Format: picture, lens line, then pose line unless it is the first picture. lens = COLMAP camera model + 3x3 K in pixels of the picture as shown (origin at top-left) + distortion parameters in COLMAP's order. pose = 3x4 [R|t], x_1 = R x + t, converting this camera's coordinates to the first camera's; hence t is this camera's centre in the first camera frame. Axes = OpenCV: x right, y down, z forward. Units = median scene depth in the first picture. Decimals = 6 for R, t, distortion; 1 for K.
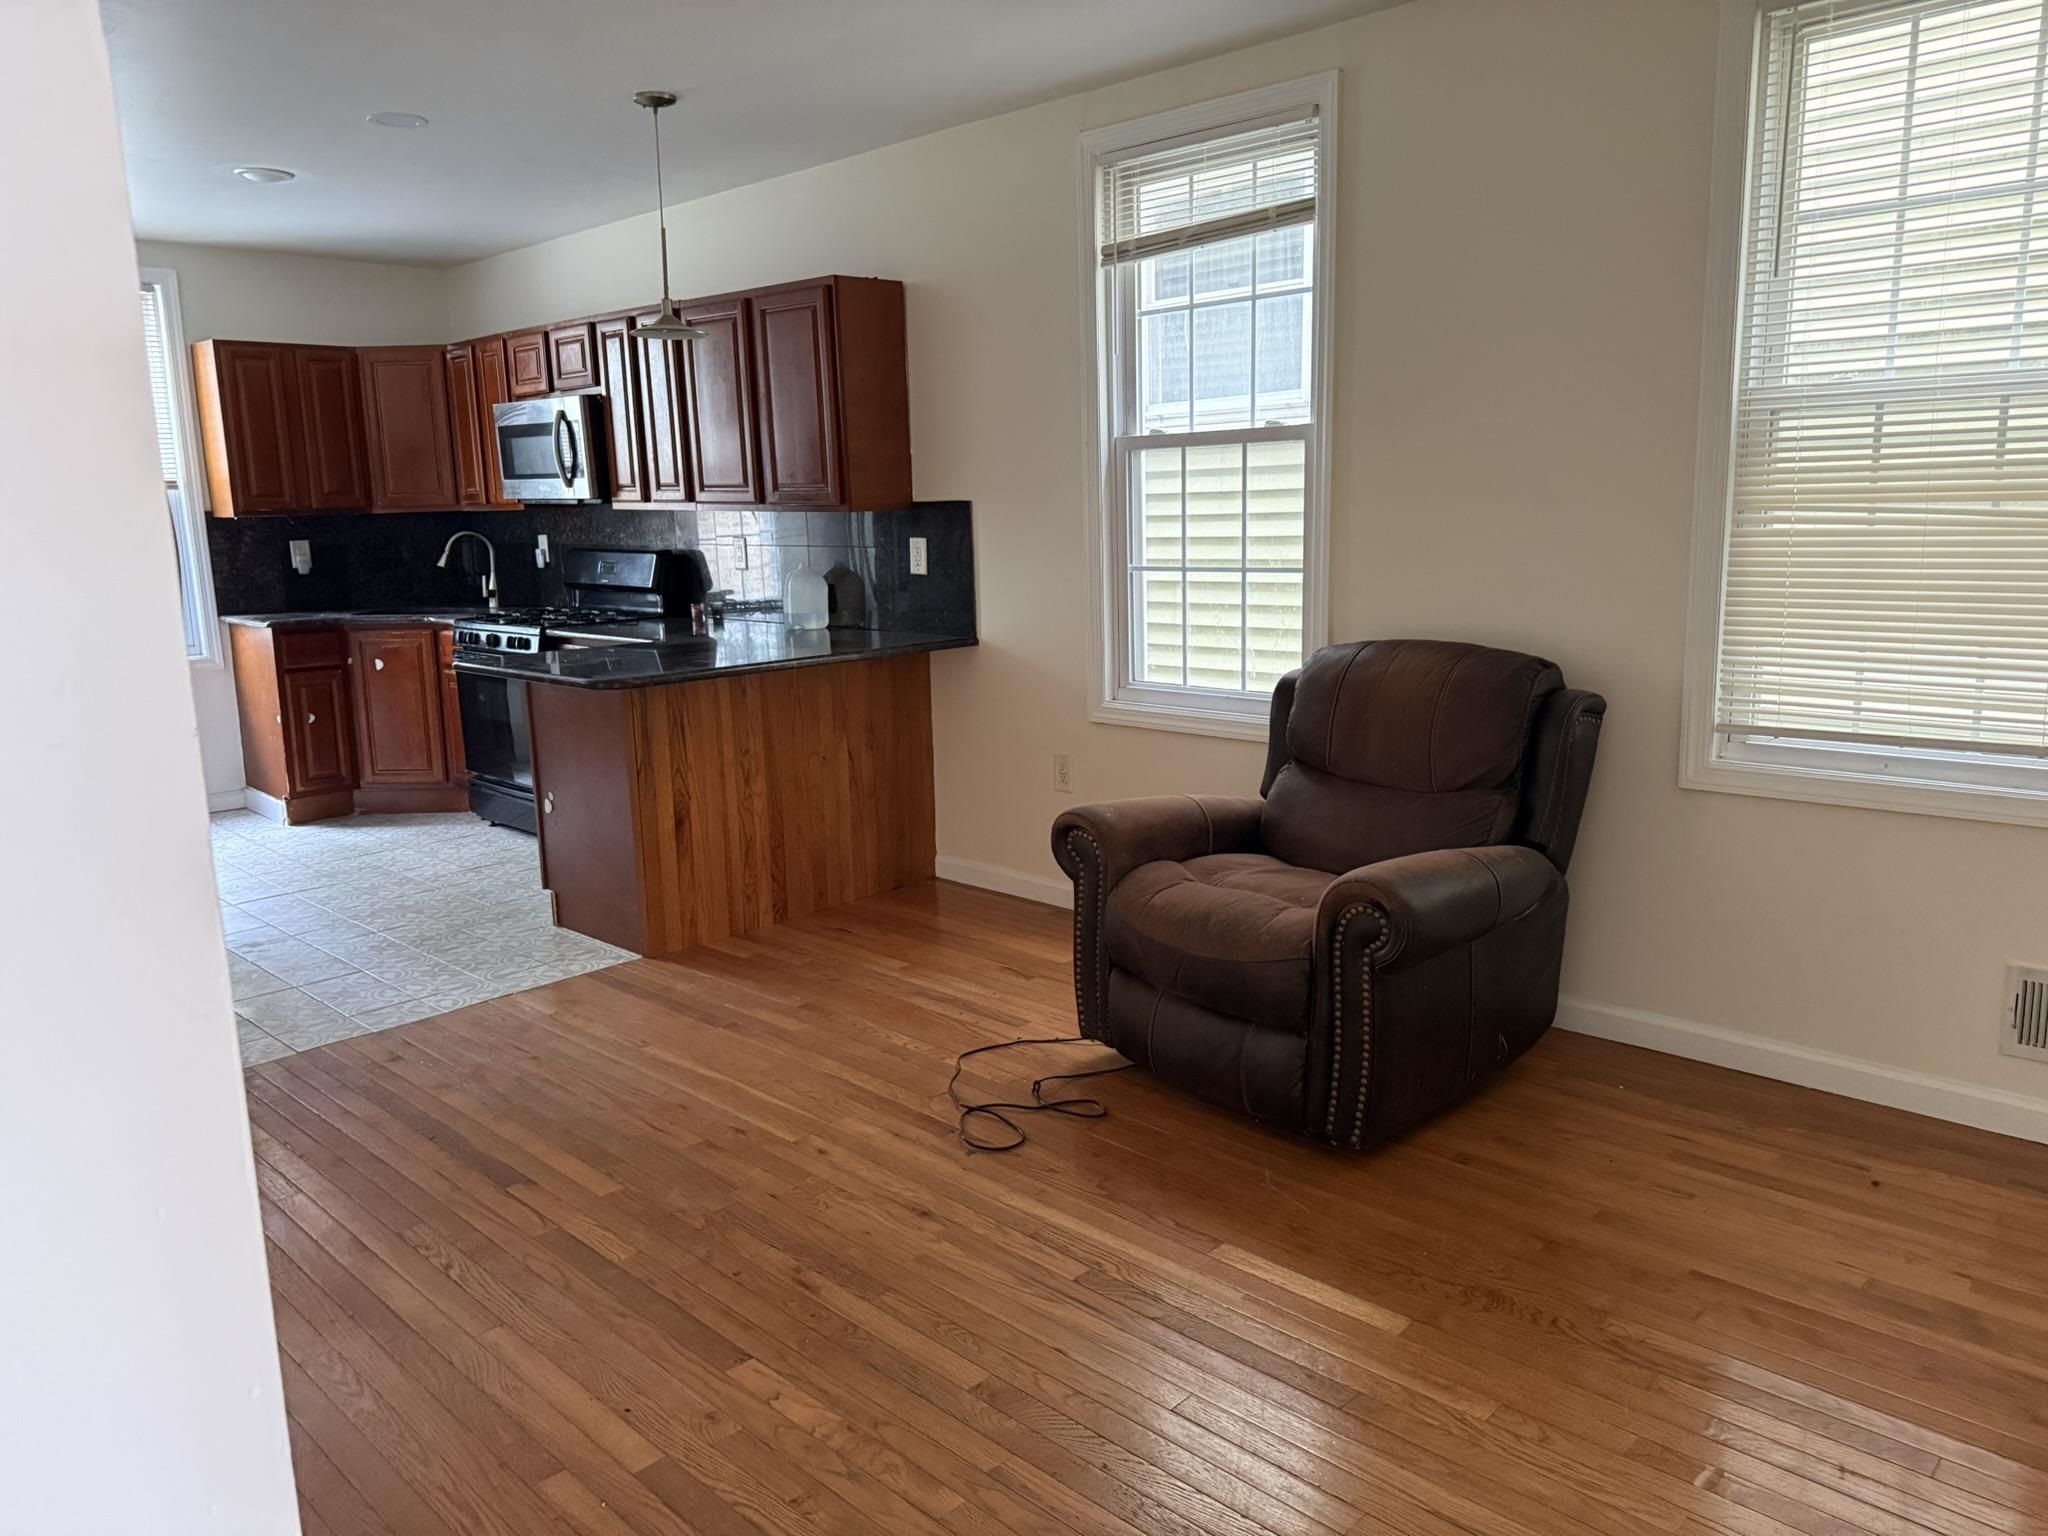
lens RADIAL K [[1470.2, 0, 1024.0], [0, 1470.2, 768.0], [0, 0, 1]] dist [0.001085, -0.000762]
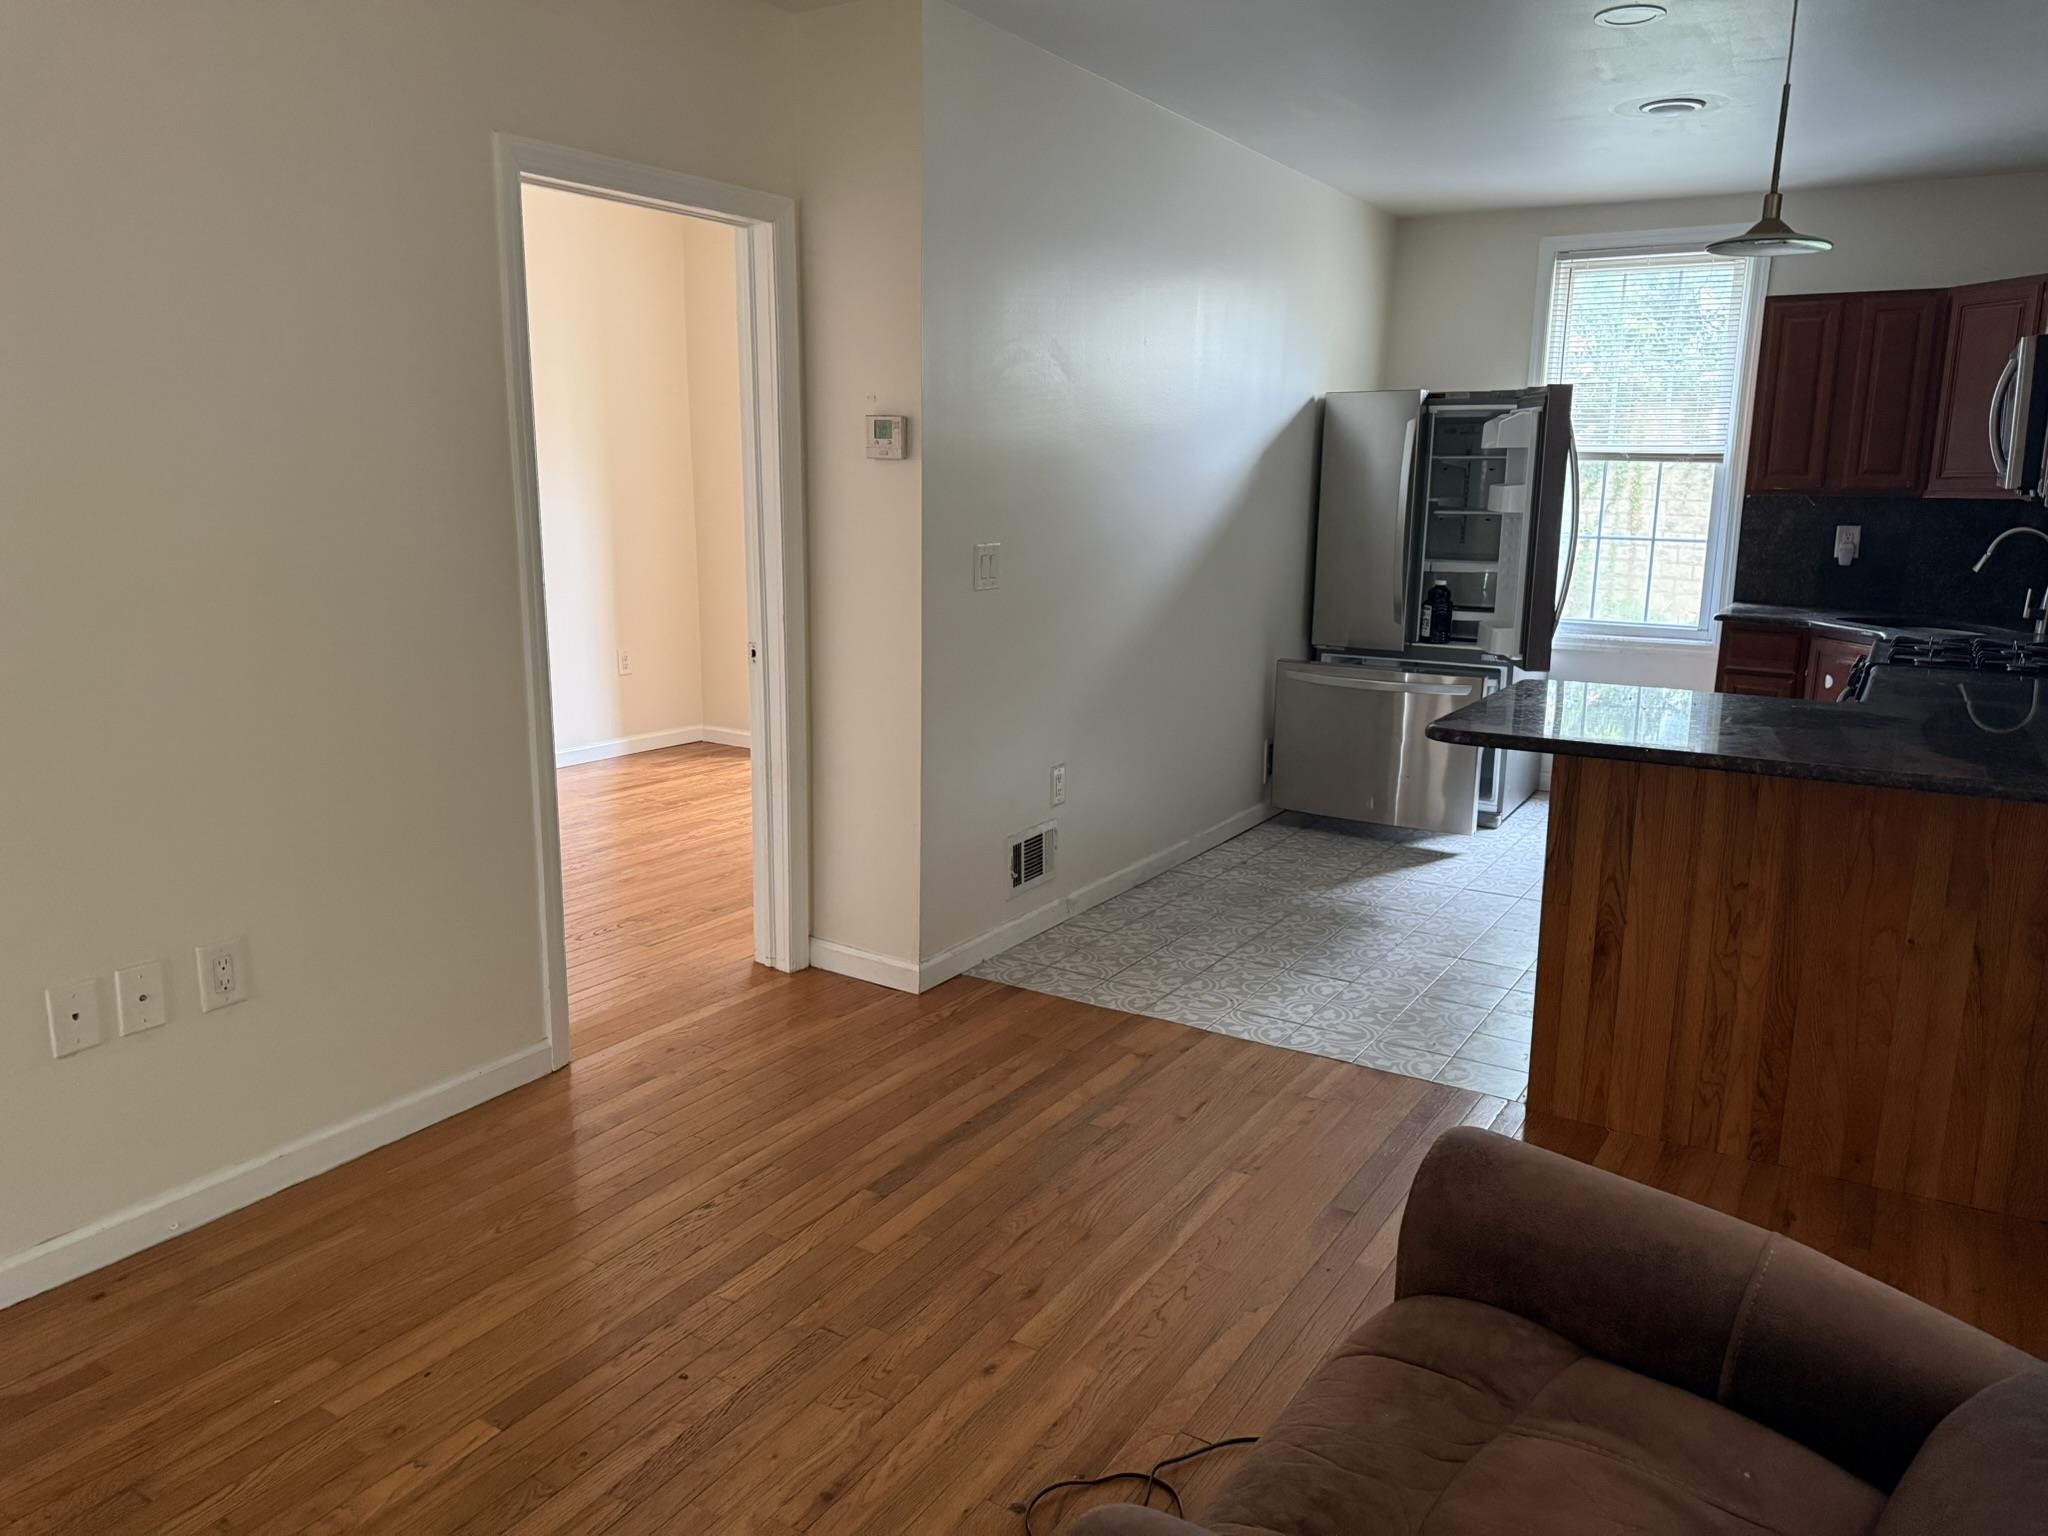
lens RADIAL K [[1430.1, 0, 1013.1], [0, 1430.1, 758.3], [0, 0, 1]] dist [0.000365, -0.001451]
pose [[0.211635, 0.216660, -0.953031, 0.326903], [-0.196247, 0.964679, 0.175729, -0.111966], [0.957443, 0.149840, 0.246679, 0.524400]]
